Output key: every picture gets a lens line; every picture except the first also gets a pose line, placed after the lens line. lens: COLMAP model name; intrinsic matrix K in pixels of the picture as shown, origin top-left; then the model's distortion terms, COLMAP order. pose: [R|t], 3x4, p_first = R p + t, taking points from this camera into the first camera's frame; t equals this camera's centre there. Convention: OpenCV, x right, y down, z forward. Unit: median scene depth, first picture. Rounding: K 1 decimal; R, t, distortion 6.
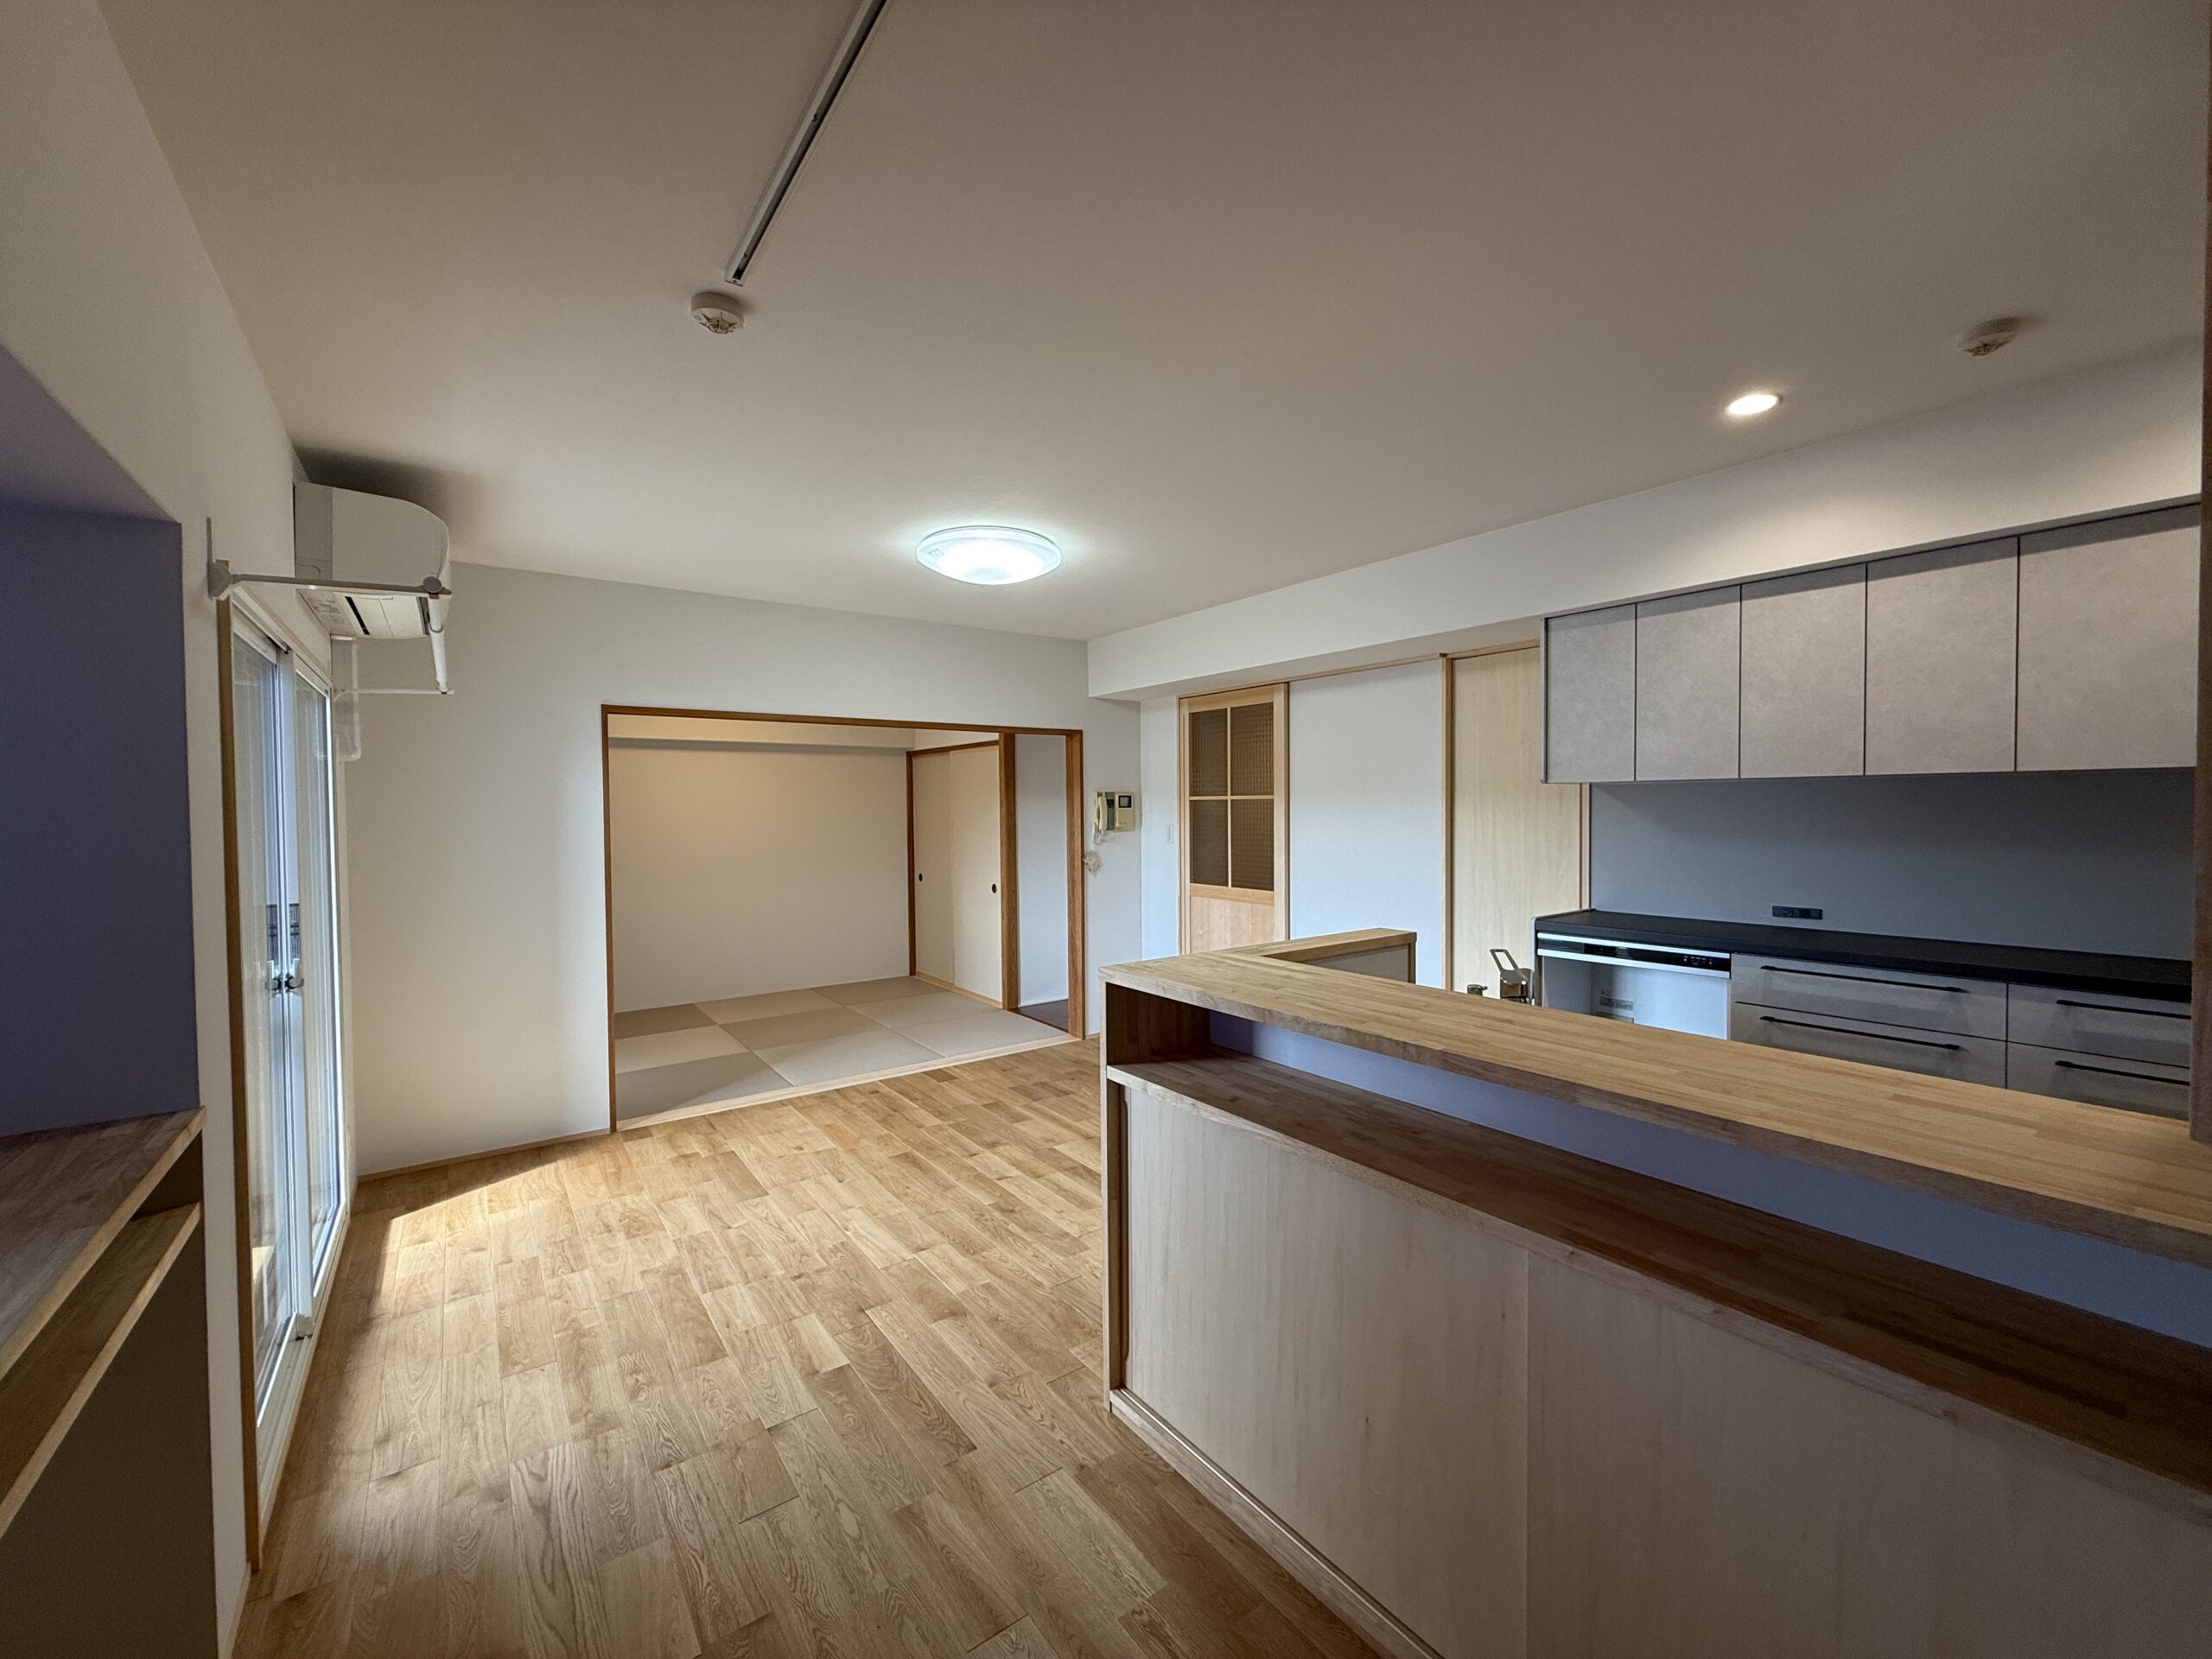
lens RADIAL K [[887.3, 0, 1103.6], [0, 887.3, 830.0], [0, 0, 1]] dist [-0.001150, 0.000204]
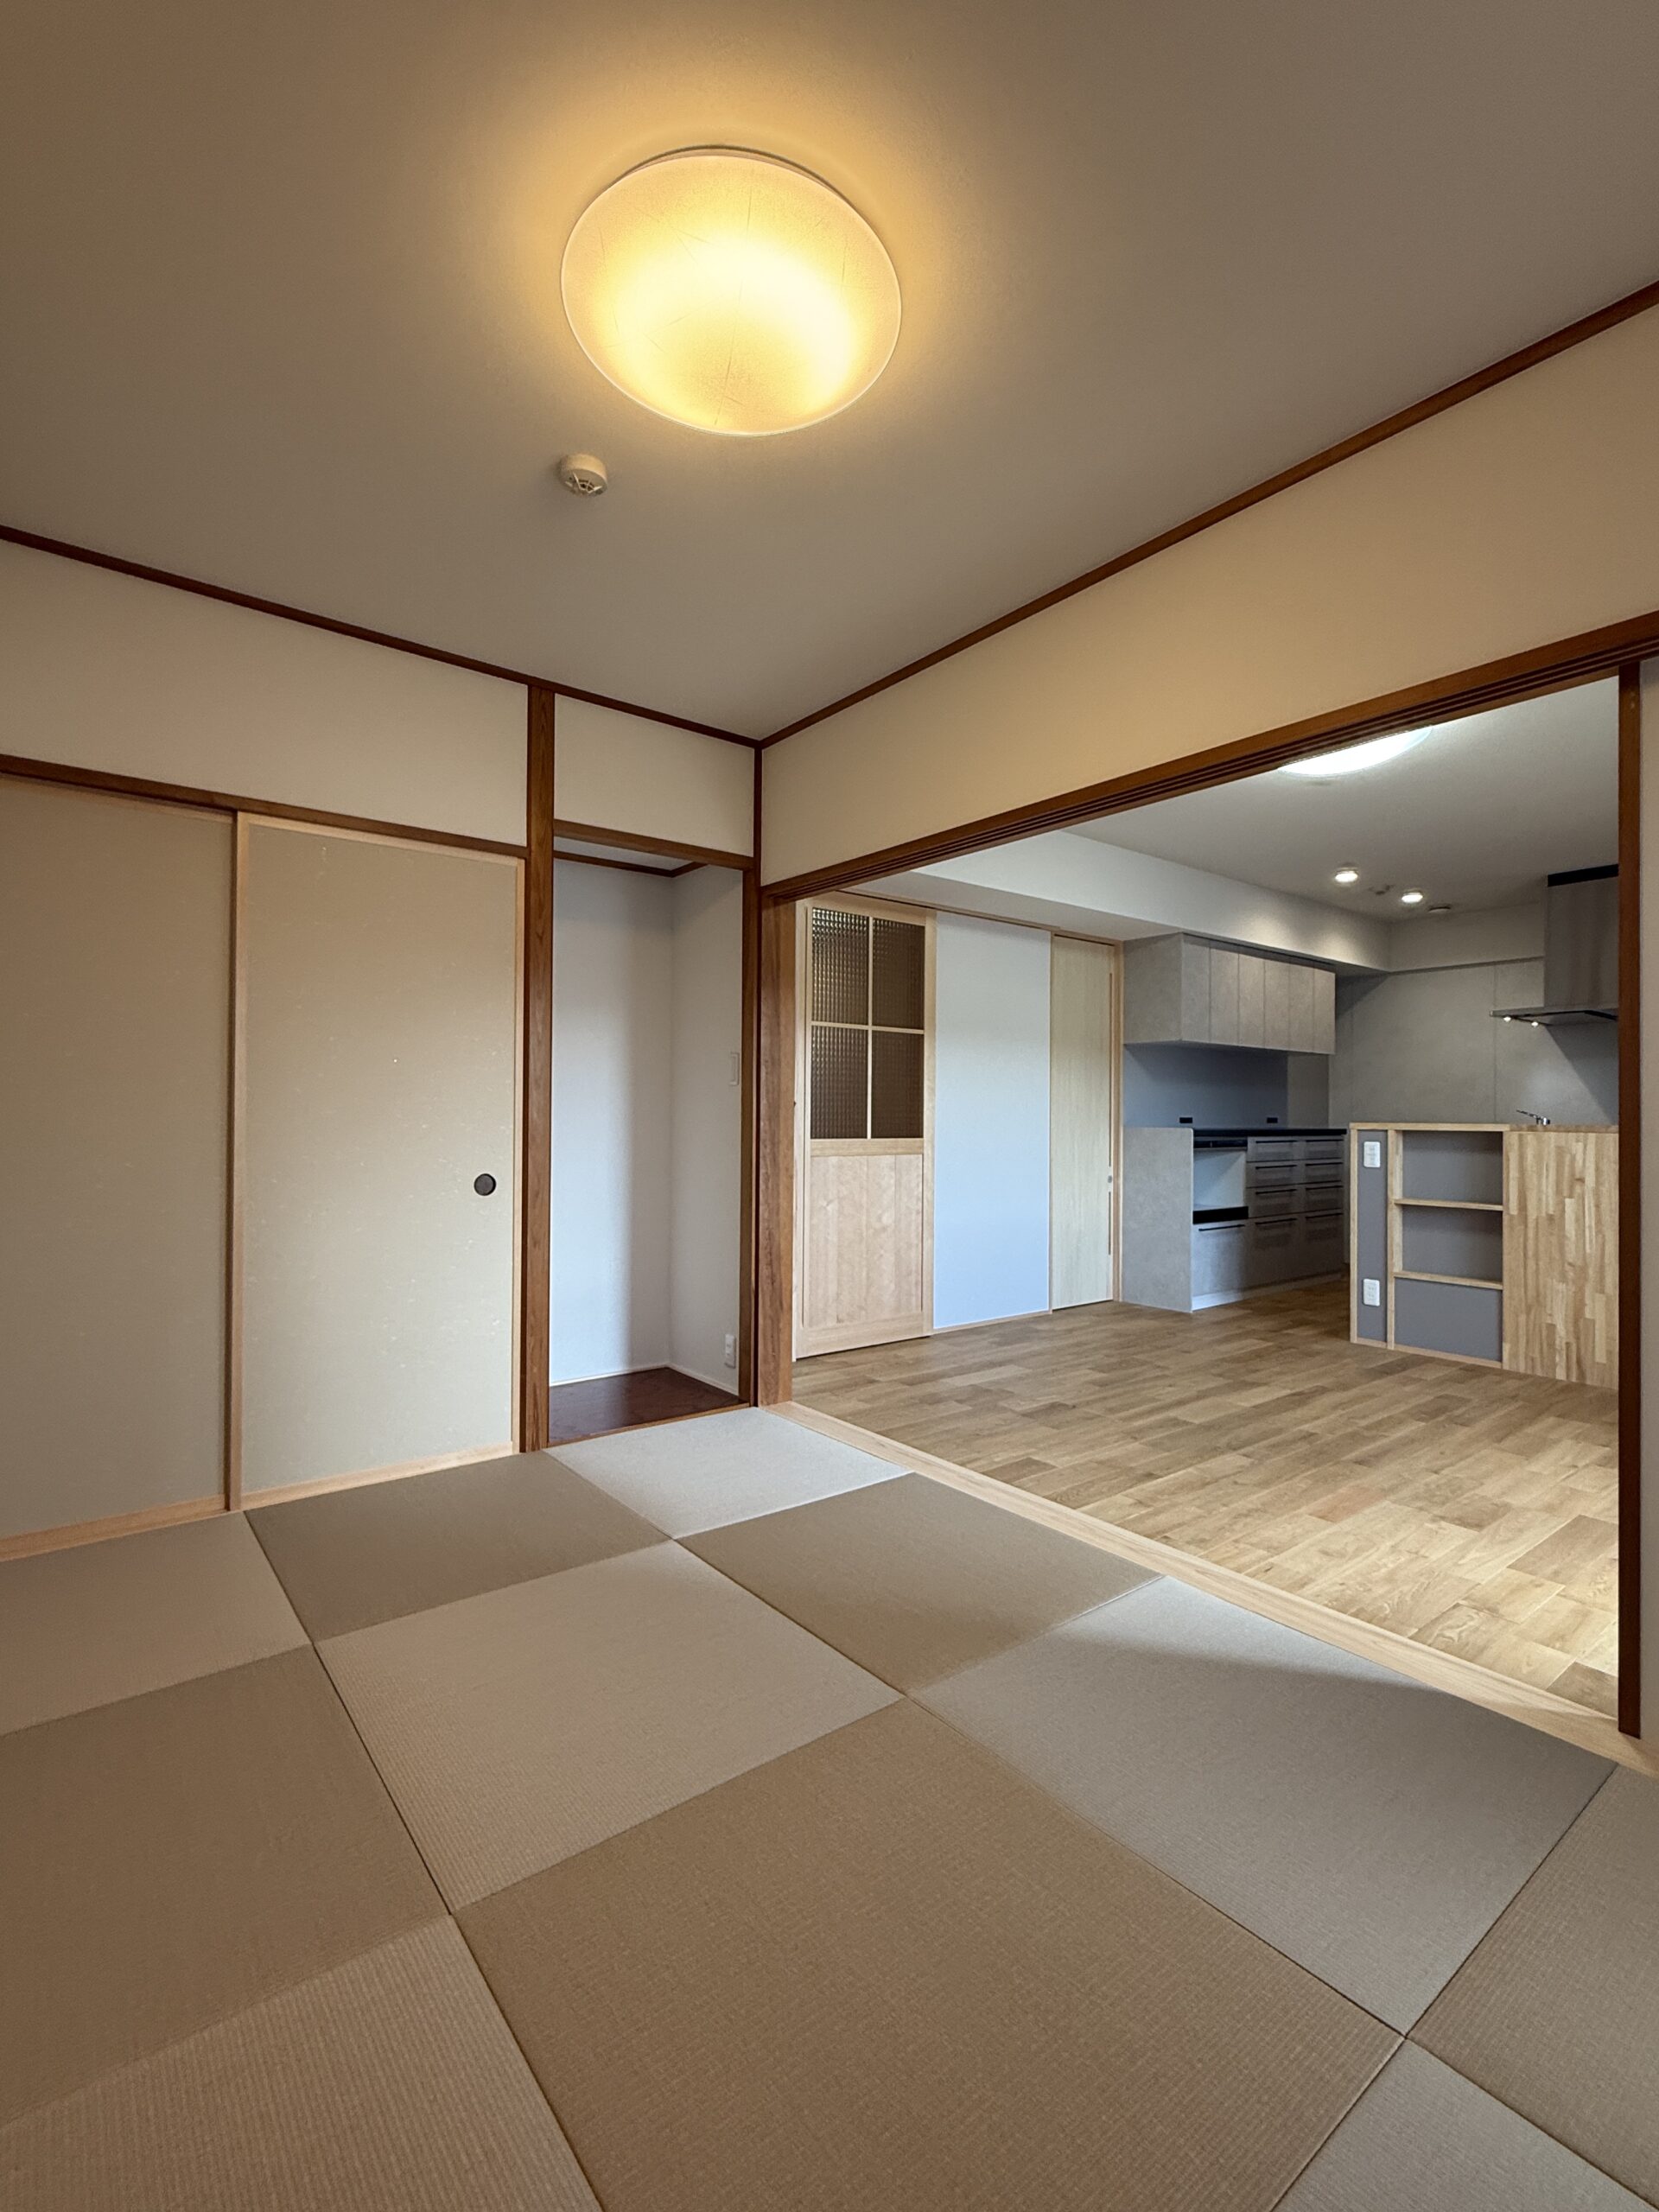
lens RADIAL K [[1013.2, 0, 832.8], [0, 1013.2, 1105.0], [0, 0, 1]] dist [-0.002041, -0.000121]
pose [[-0.037710, 0.019741, 0.999094, -0.820402], [0.020595, 0.999608, -0.018974, 0.053360], [-0.999076, 0.019861, -0.038102, 1.127354]]
